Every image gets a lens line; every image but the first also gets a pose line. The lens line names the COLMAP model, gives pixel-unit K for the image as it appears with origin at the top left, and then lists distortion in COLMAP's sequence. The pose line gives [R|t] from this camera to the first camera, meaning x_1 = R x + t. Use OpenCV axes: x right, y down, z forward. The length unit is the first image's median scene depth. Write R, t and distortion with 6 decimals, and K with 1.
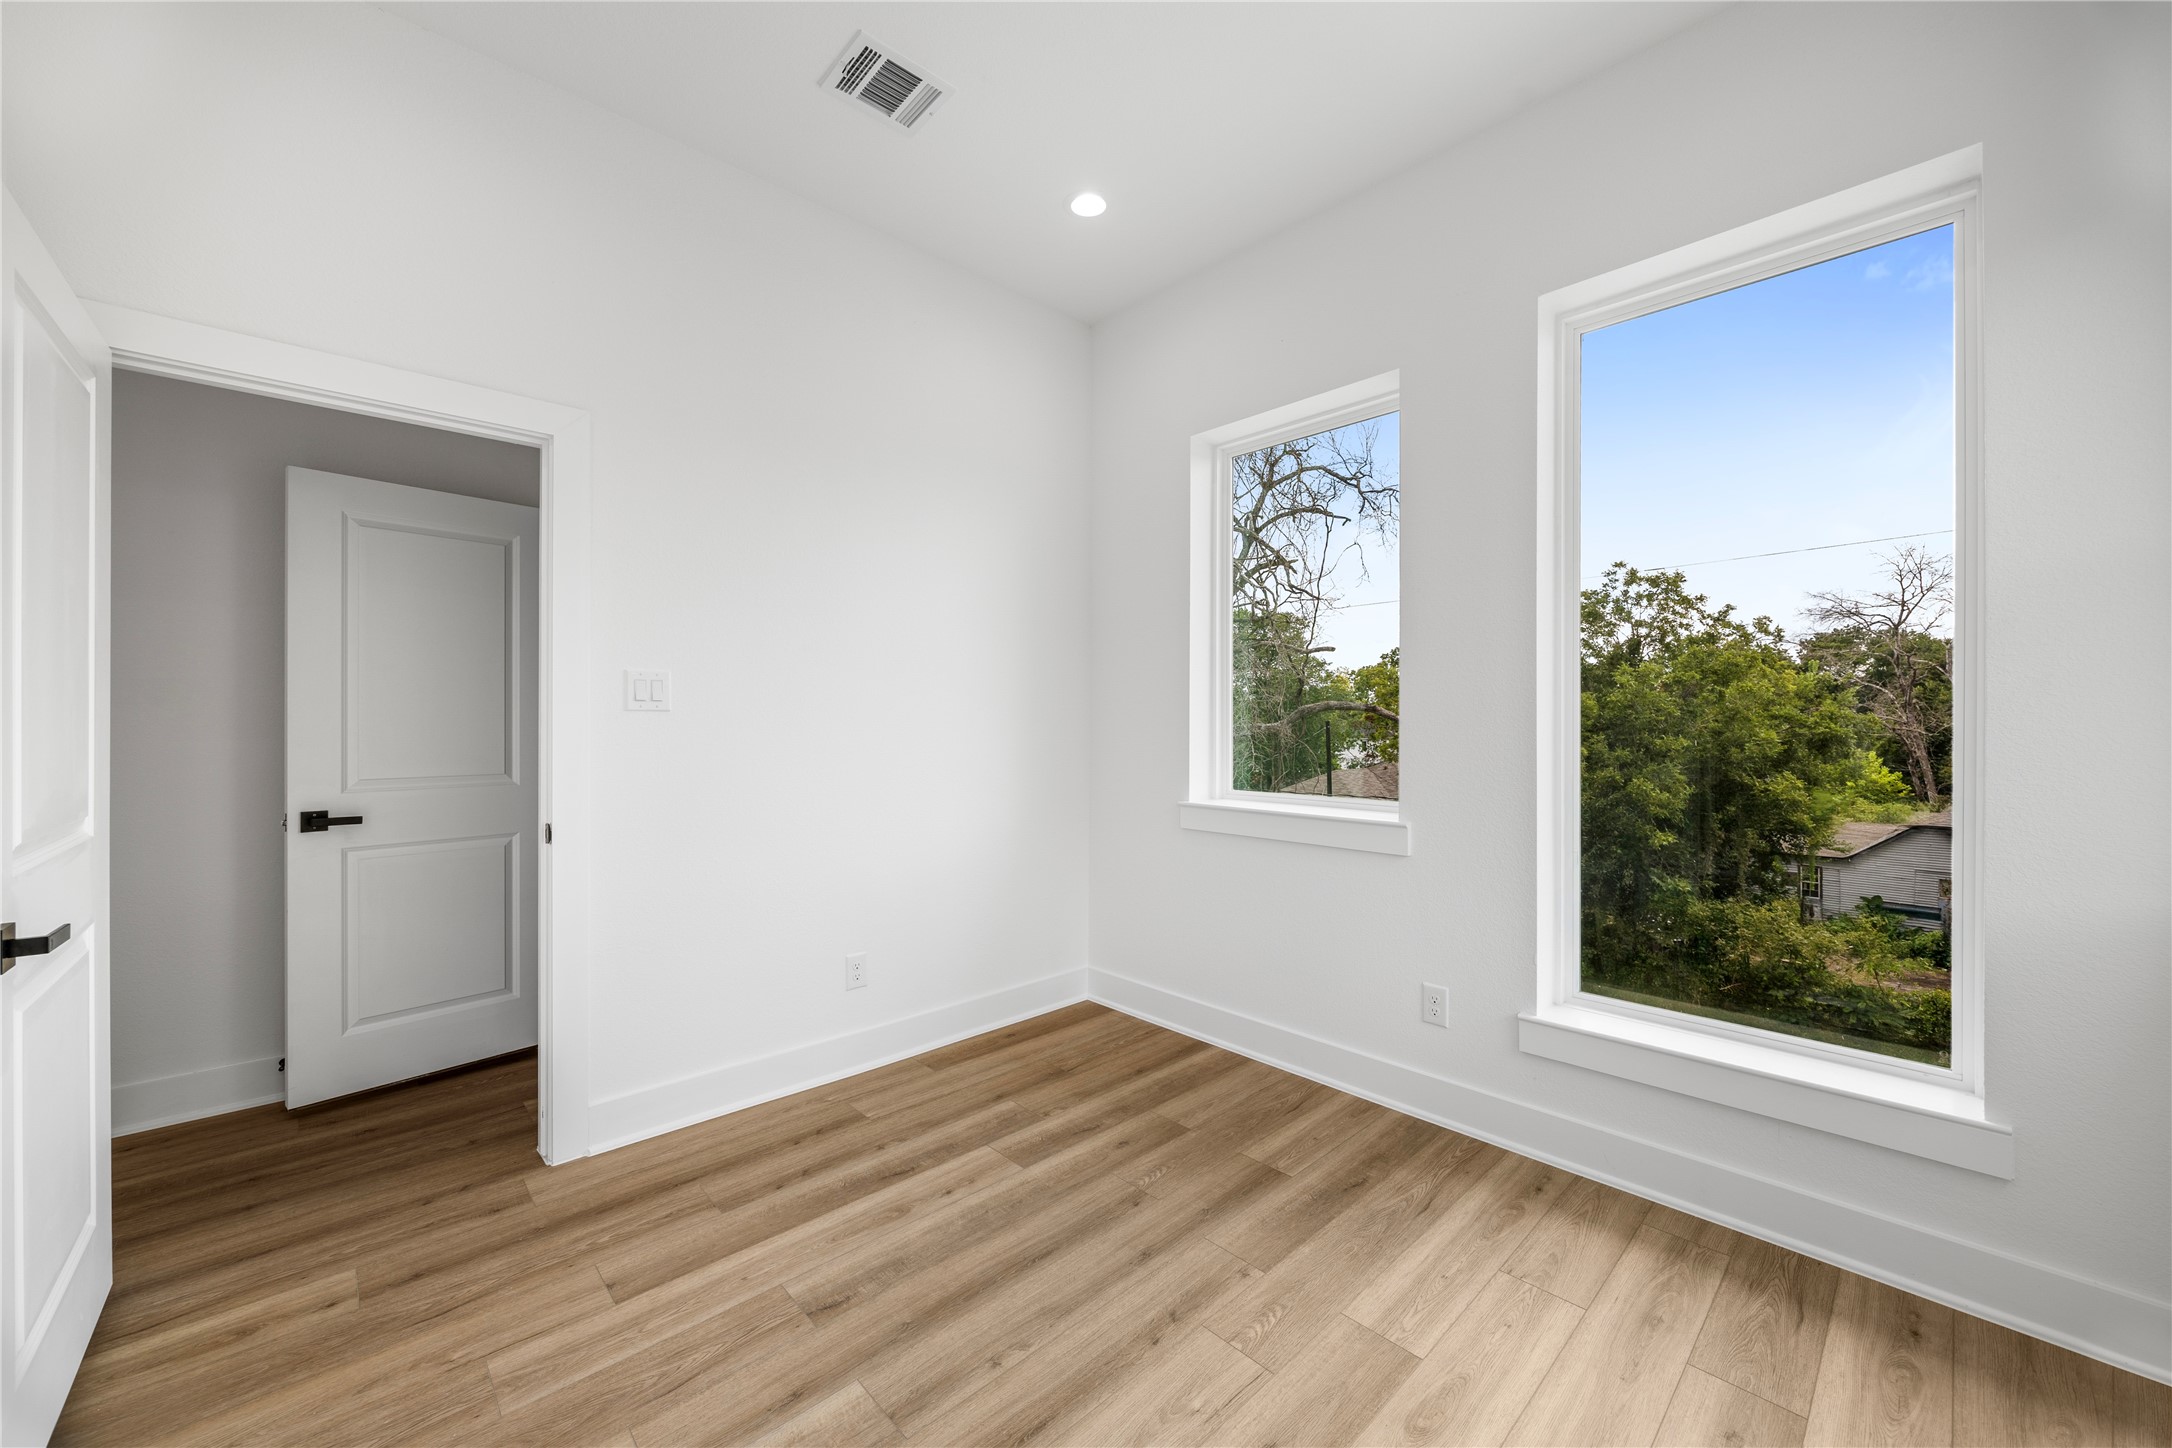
lens RADIAL K [[825.6, 0, 1068.7], [0, 825.6, 722.3], [0, 0, 1]] dist [-0.001620, 0.000565]
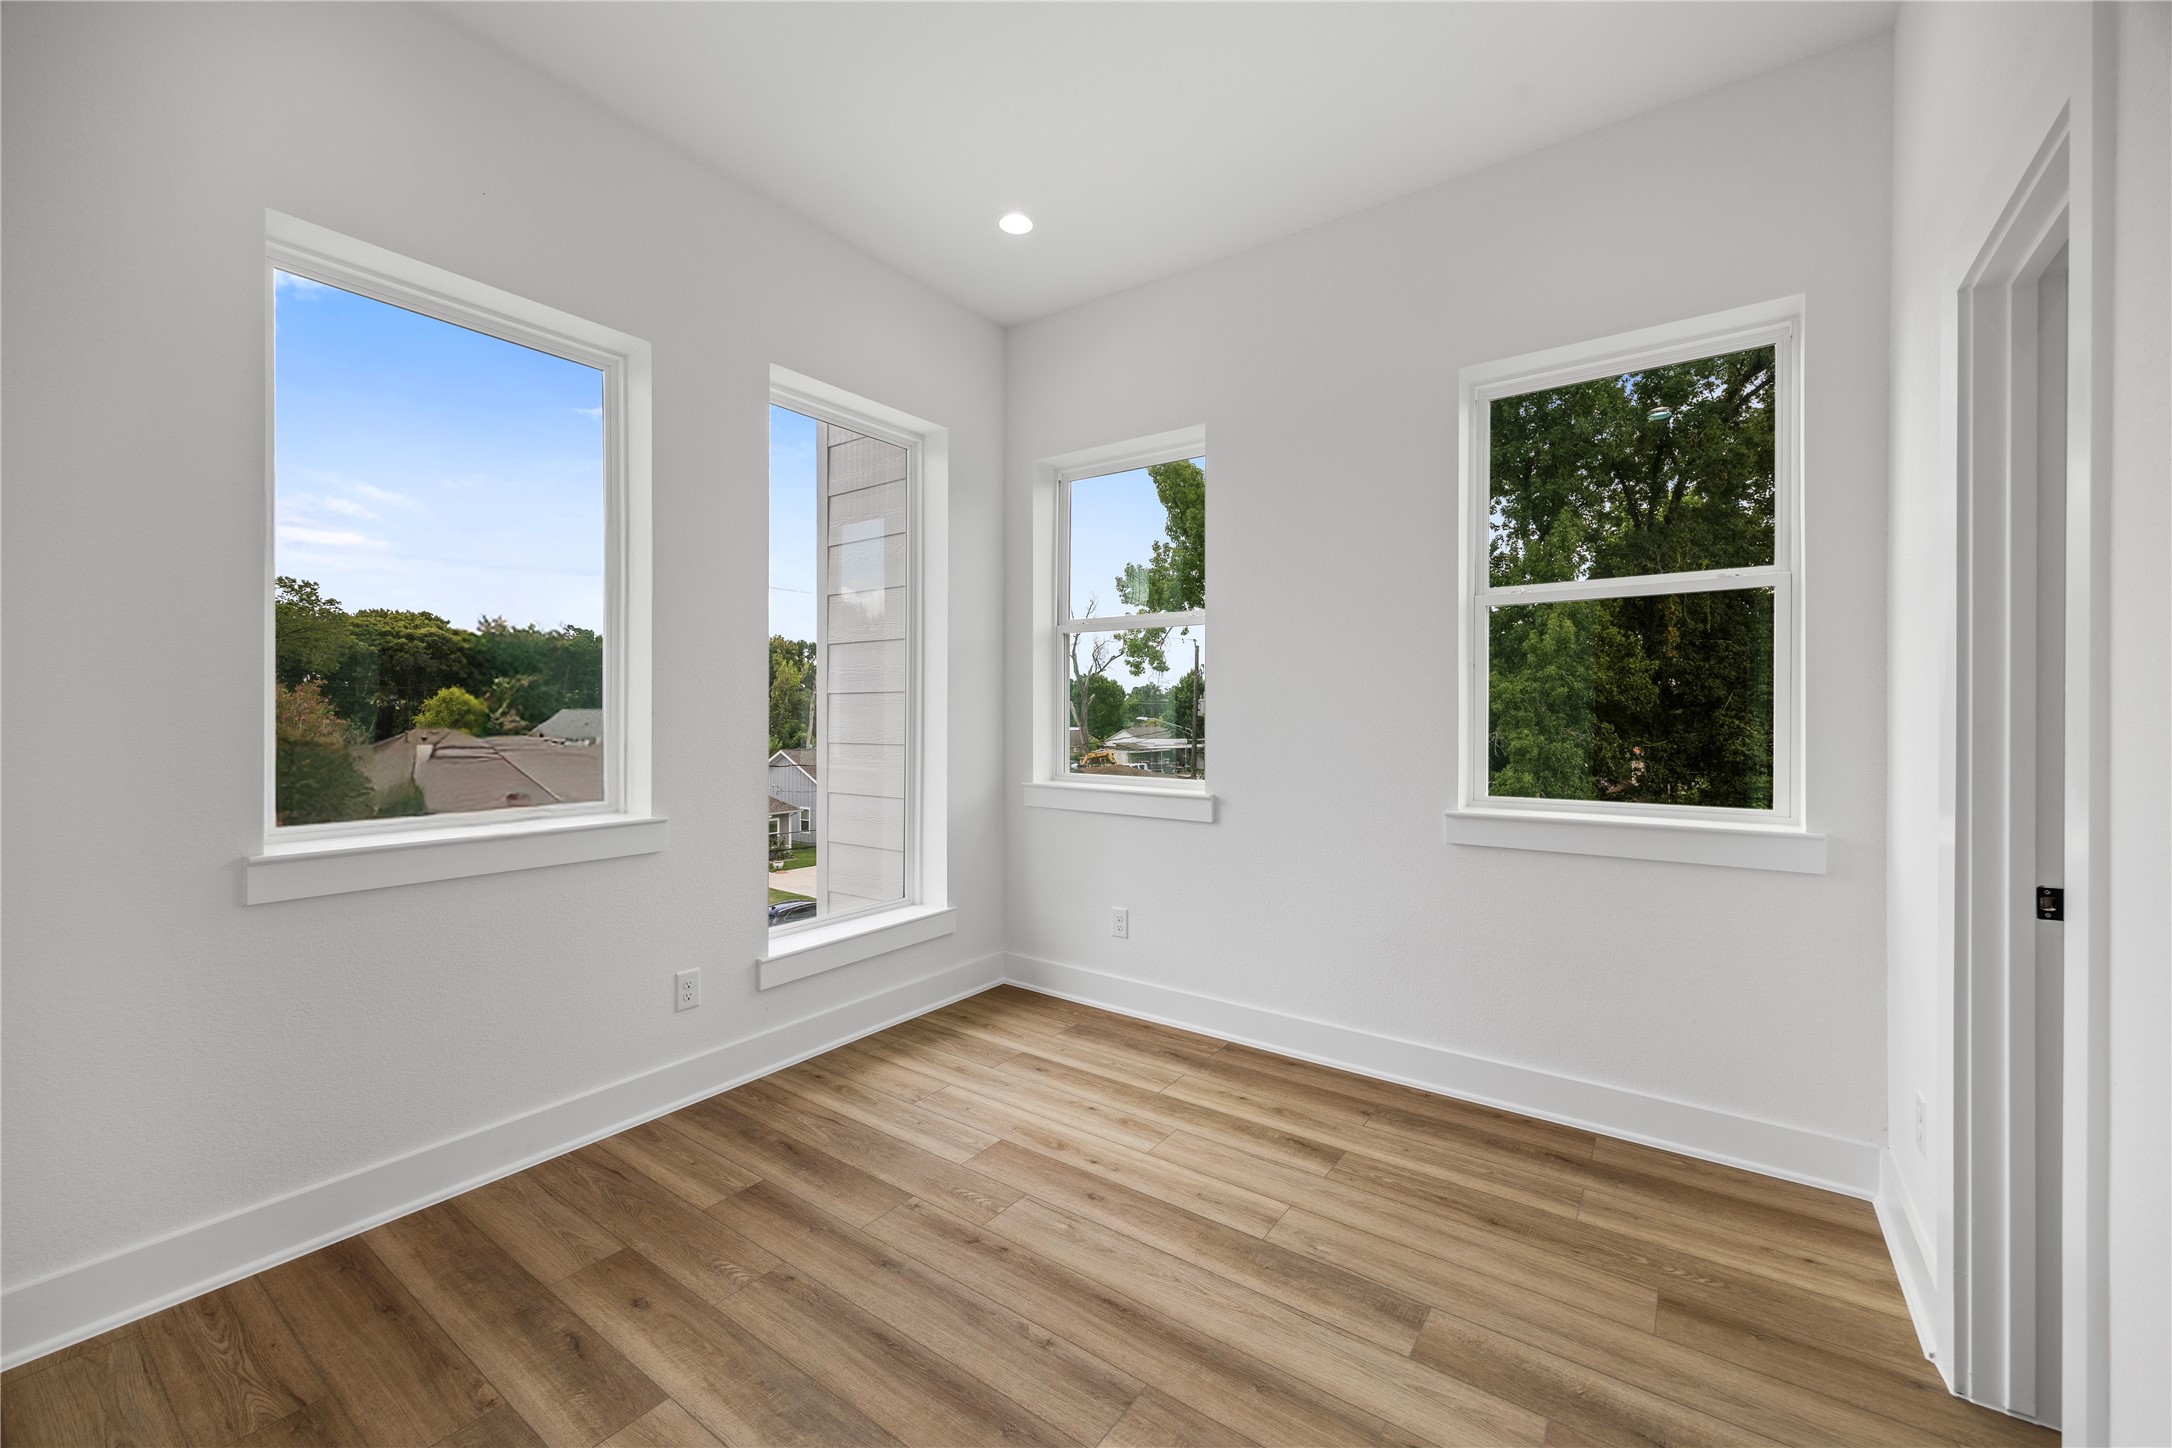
lens RADIAL K [[825.6, 0, 1103.0], [0, 825.6, 705.4], [0, 0, 1]] dist [-0.001620, 0.000565]
pose [[-0.206075, 0.009565, 0.978489, -0.825222], [-0.001590, 0.999948, -0.010109, -0.011290], [-0.978535, -0.003639, -0.206049, 0.841733]]
